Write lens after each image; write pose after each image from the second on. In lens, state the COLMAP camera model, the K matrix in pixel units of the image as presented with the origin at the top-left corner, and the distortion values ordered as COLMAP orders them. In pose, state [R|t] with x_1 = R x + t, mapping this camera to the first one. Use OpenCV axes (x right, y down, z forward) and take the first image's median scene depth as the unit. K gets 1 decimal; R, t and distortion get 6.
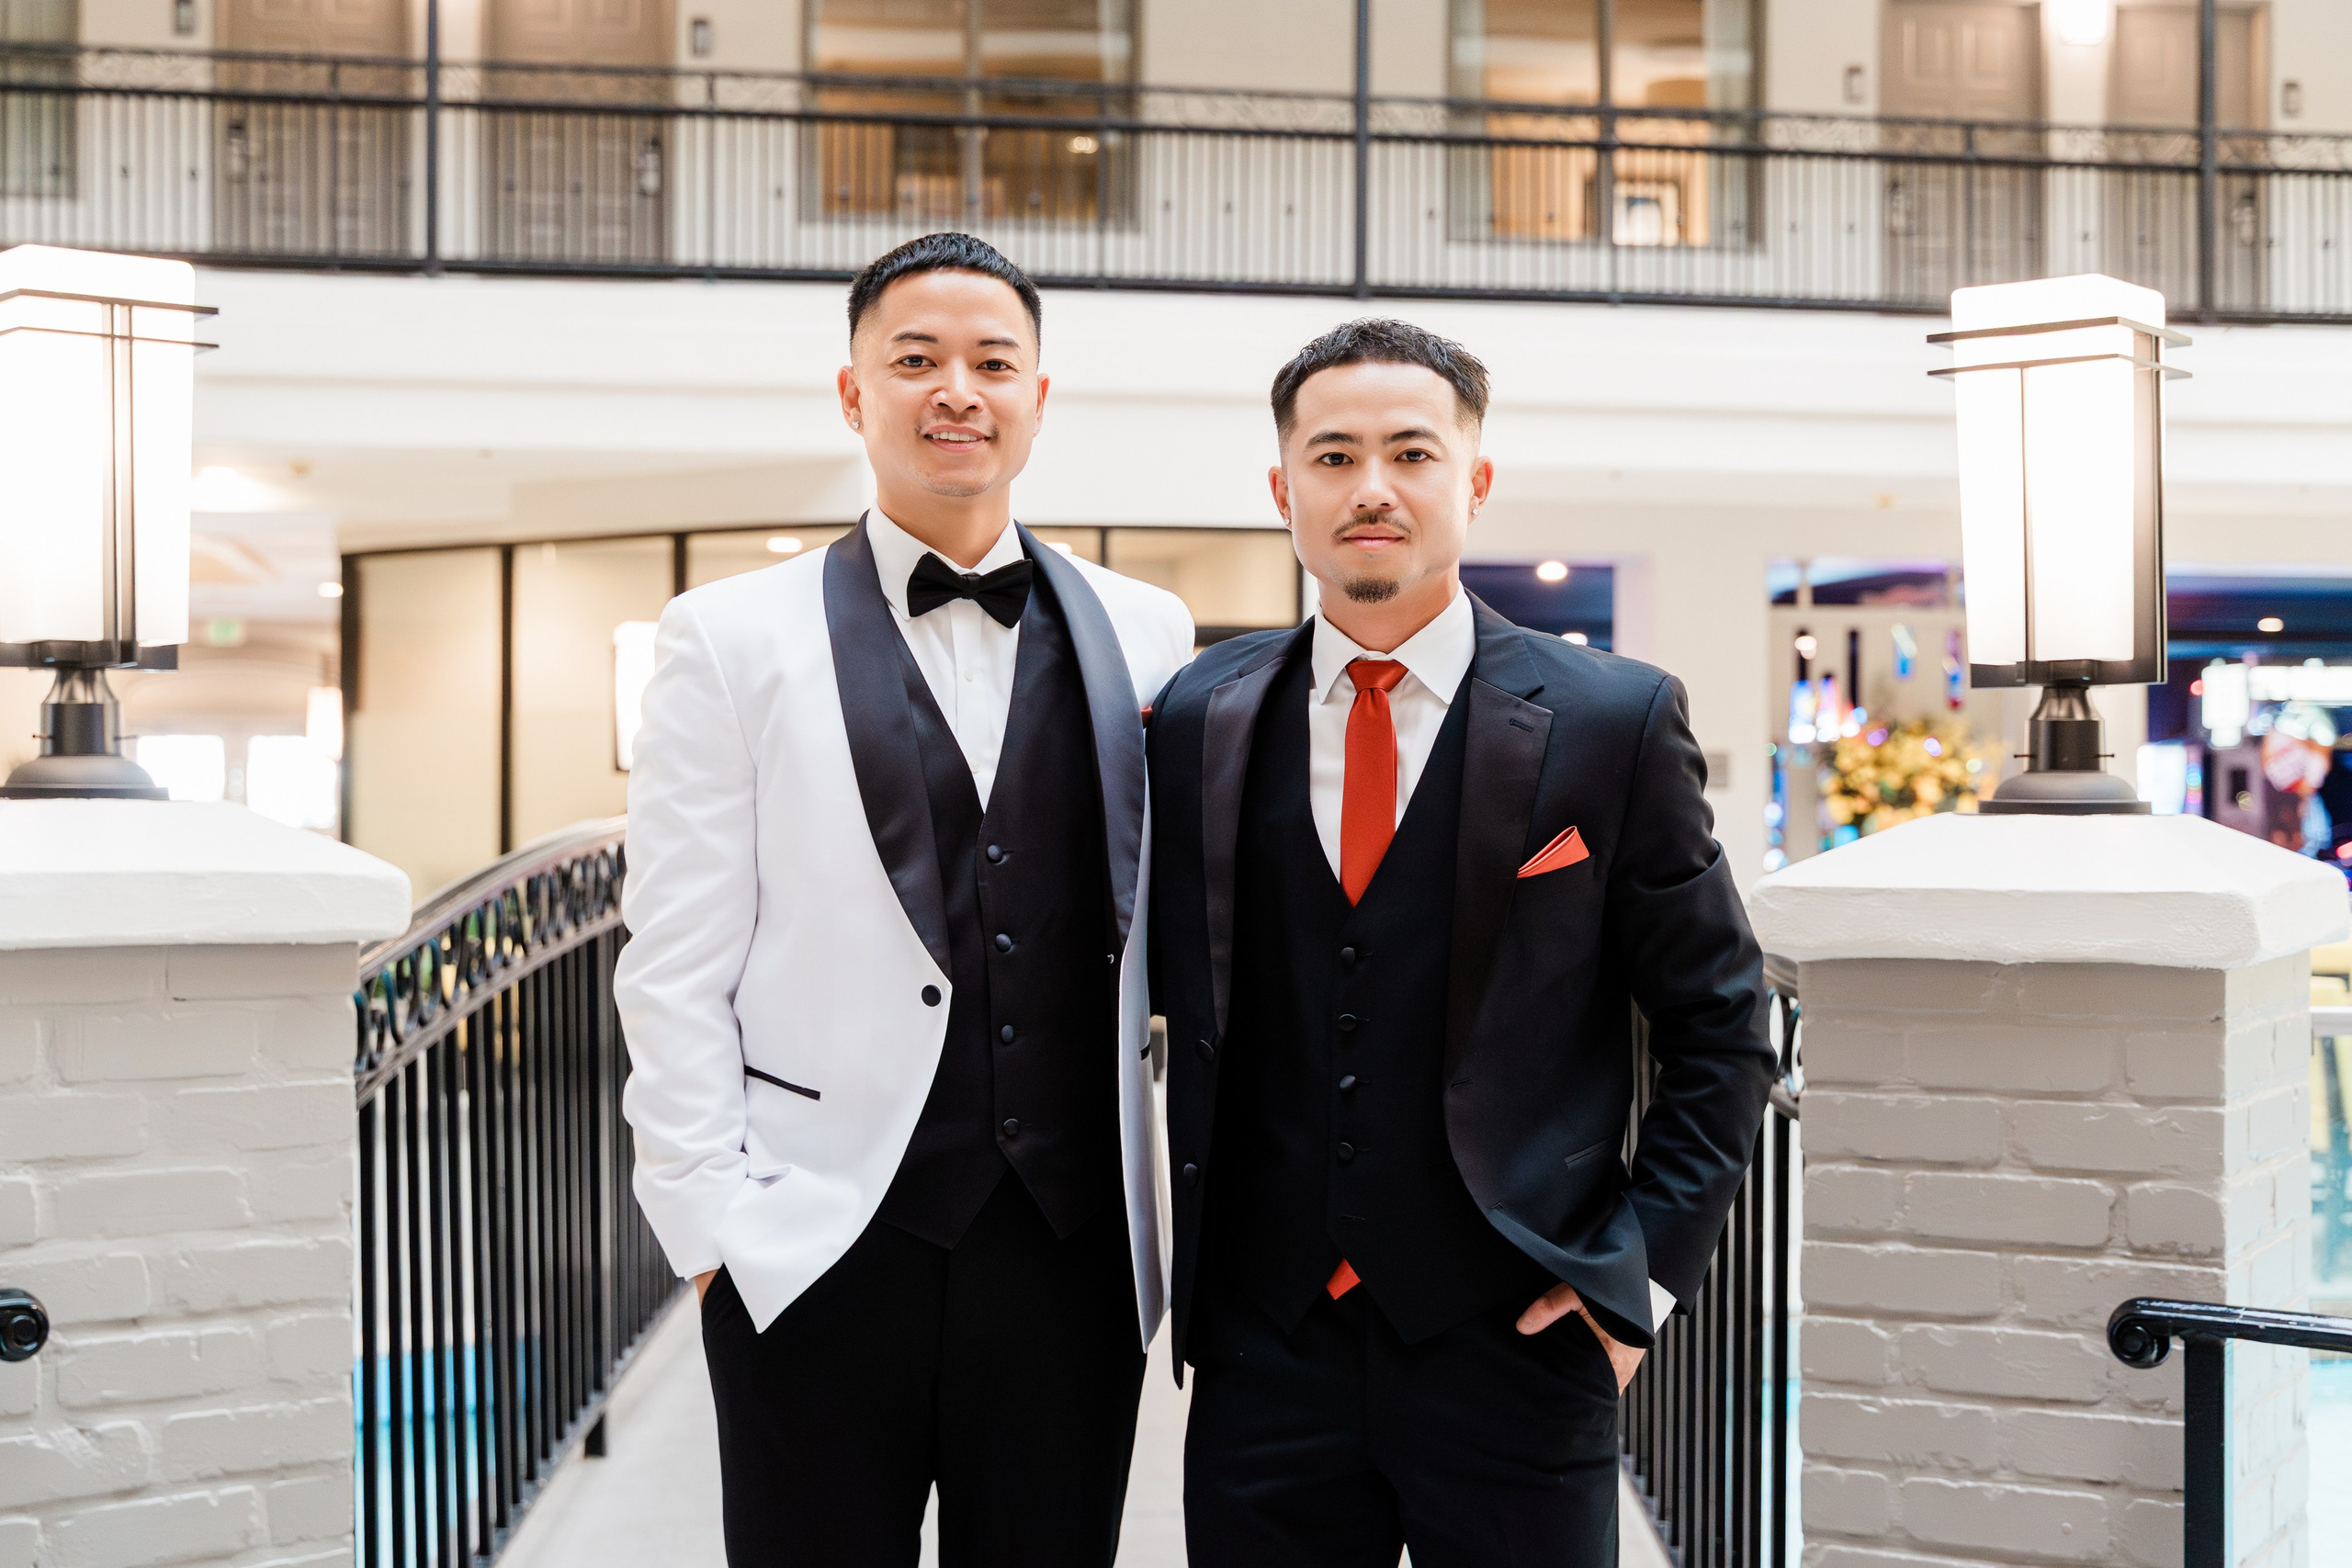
lens RADIAL K [[3351.6, 0, 1176.0], [0, 3351.6, 784.0], [0, 0, 1]] dist [0.009125, -0.047541]
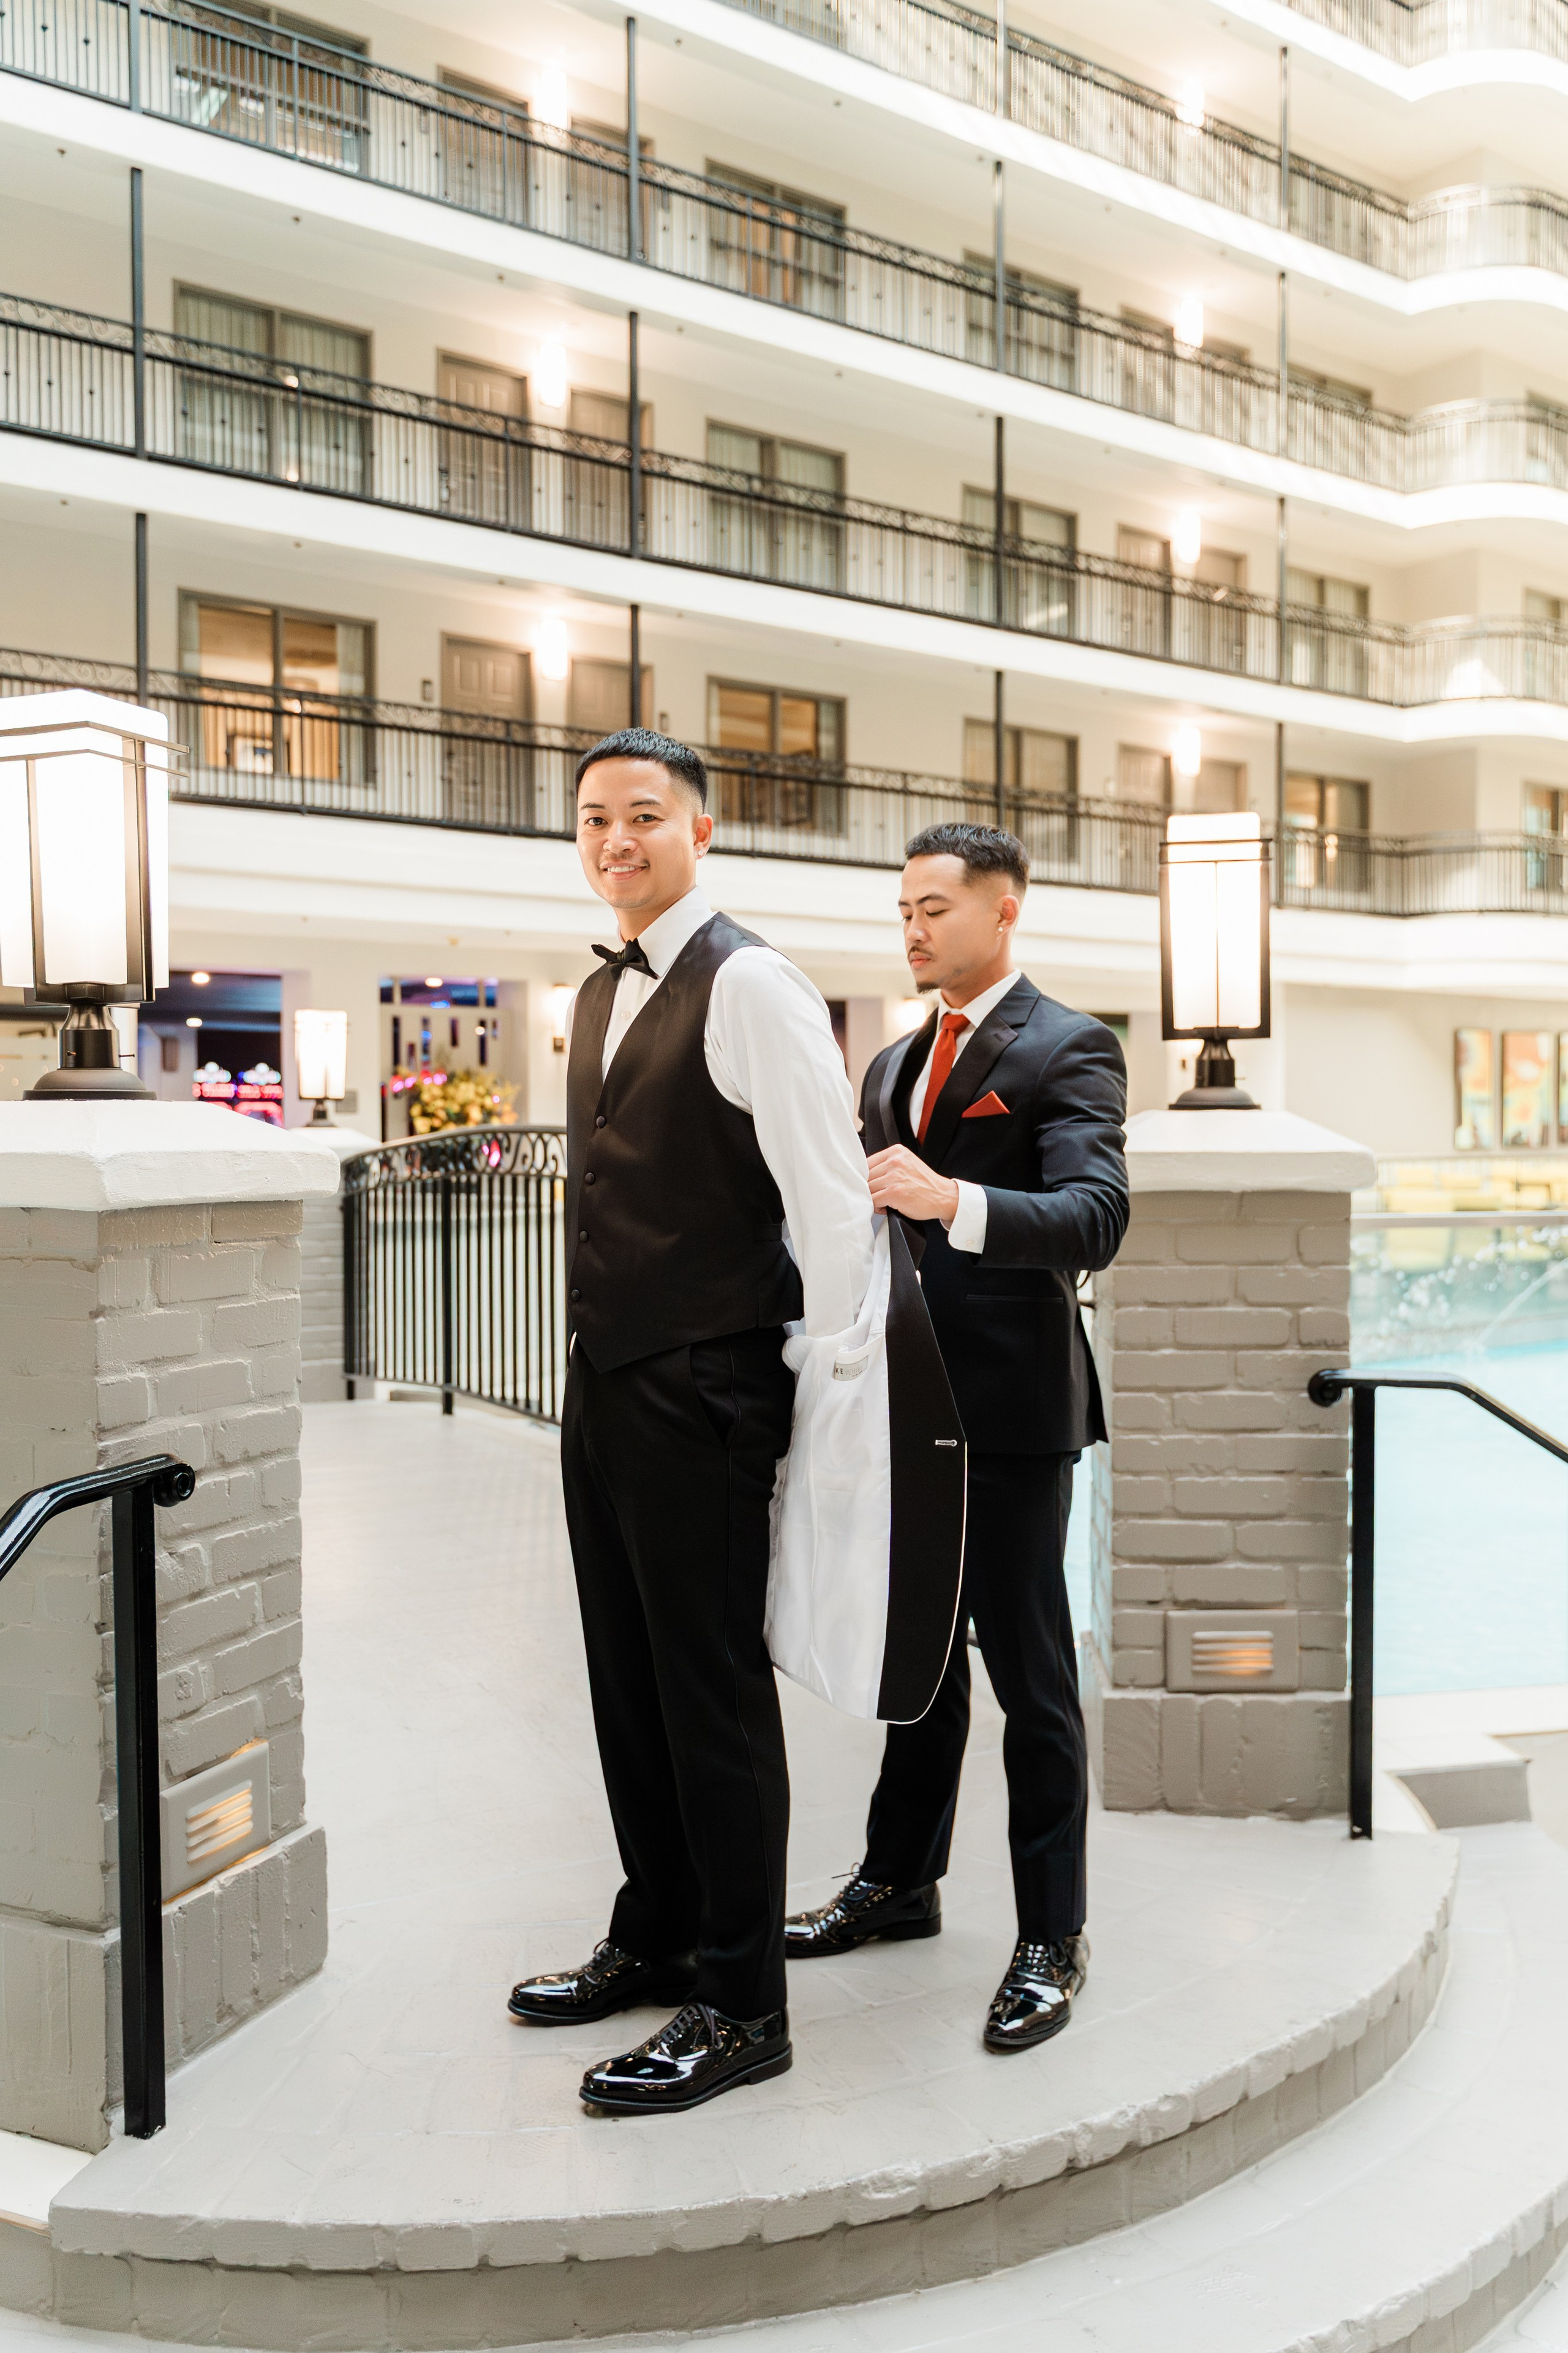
lens RADIAL K [[1995.2, 0, 784.0], [0, 1995.2, 1176.5], [0, 0, 1]] dist [0.030269, 0.001410]
pose [[0.892388, -0.016015, 0.450986, -0.435146], [0.001996, 0.999500, 0.031544, 0.010055], [-0.451265, -0.027249, 0.891974, 0.136827]]
